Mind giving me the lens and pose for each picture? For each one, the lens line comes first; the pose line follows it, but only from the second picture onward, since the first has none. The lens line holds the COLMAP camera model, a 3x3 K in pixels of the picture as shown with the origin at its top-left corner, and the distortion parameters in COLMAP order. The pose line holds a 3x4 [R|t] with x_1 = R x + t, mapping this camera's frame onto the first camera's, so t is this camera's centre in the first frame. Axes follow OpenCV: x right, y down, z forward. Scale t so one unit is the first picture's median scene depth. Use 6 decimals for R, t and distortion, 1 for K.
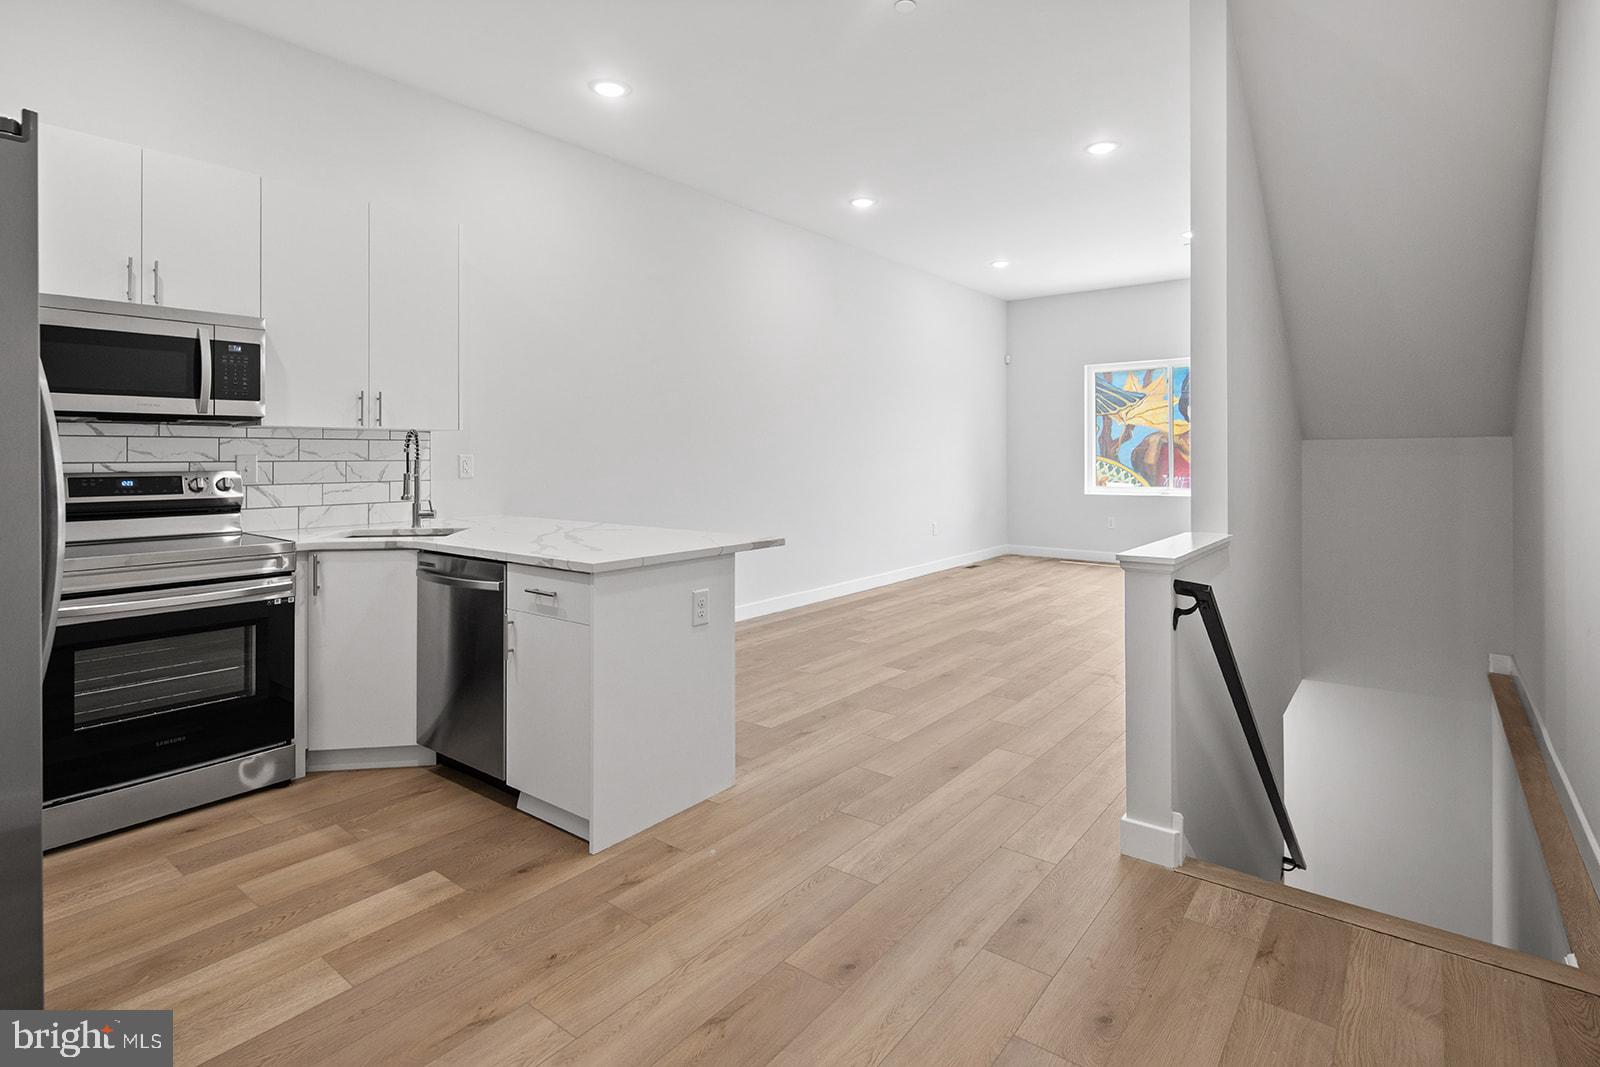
lens RADIAL K [[795.8, 0, 807.7], [0, 795.8, 452.0], [0, 0, 1]] dist [0.004481, 0.000587]
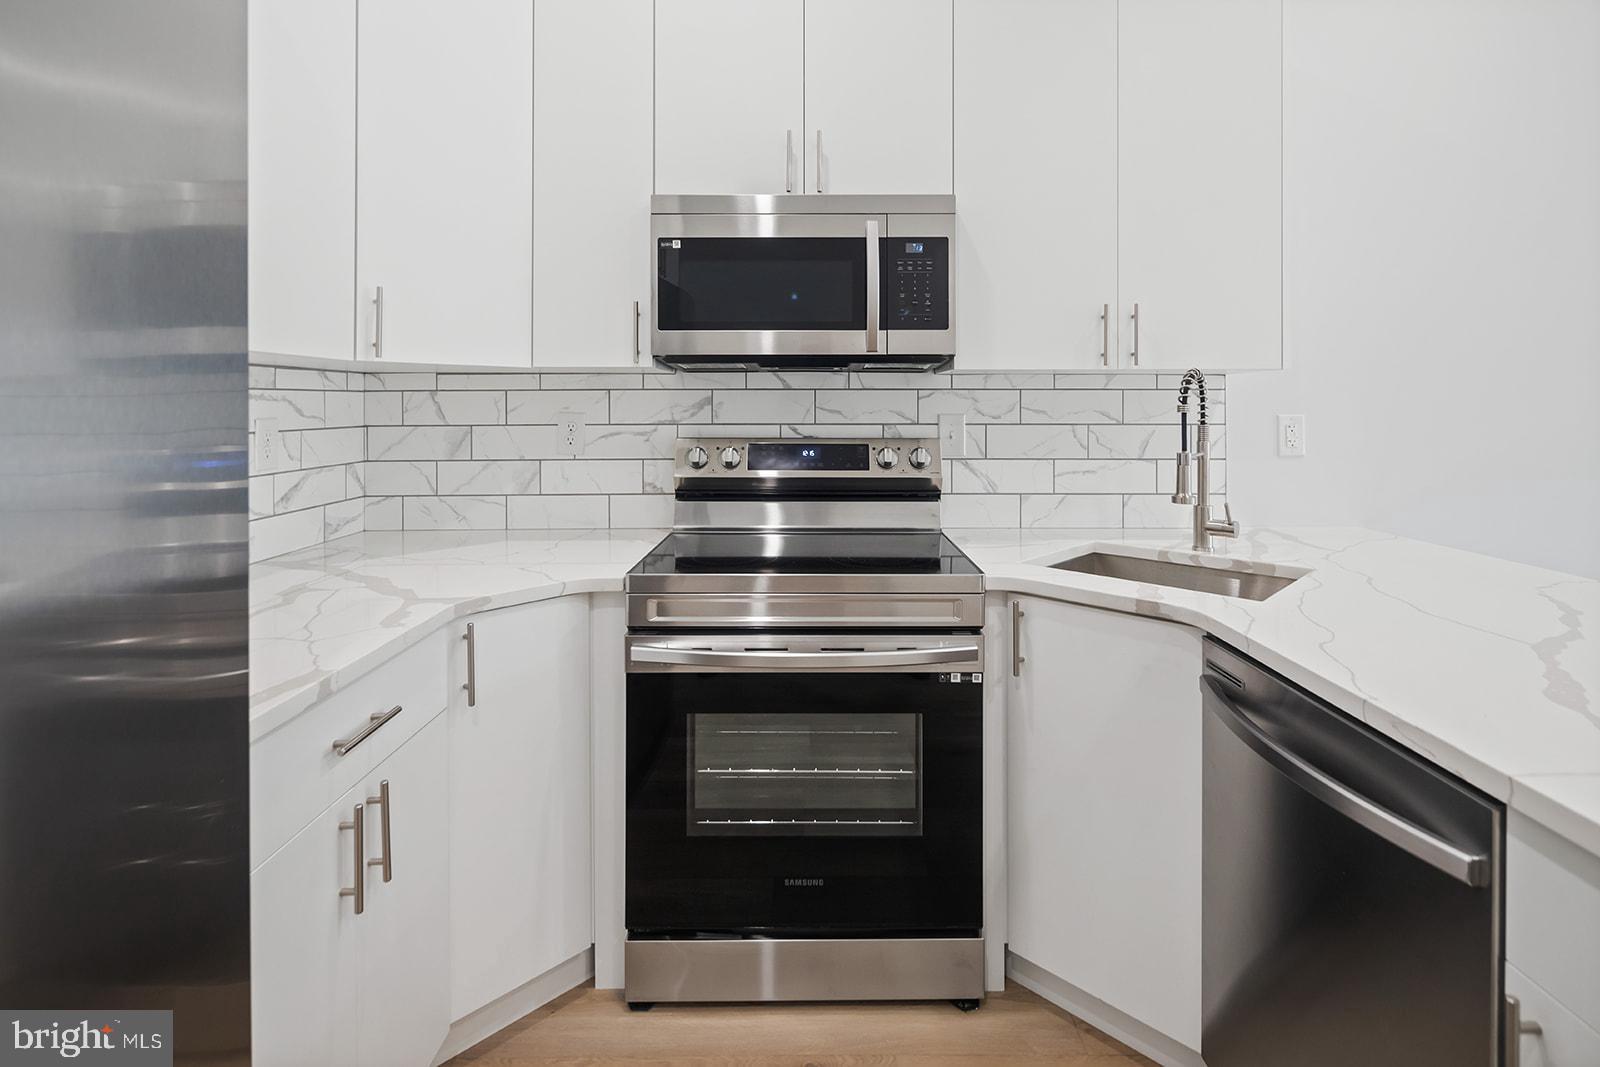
lens RADIAL K [[811.9, 0, 806.8], [0, 811.9, 403.3], [0, 0, 1]] dist [0.004271, 0.000617]
pose [[0.612221, -0.000022, -0.790686, -0.253655], [0.001268, 0.999999, 0.000954, -0.007131], [0.790685, -0.001587, 0.612221, 0.522717]]
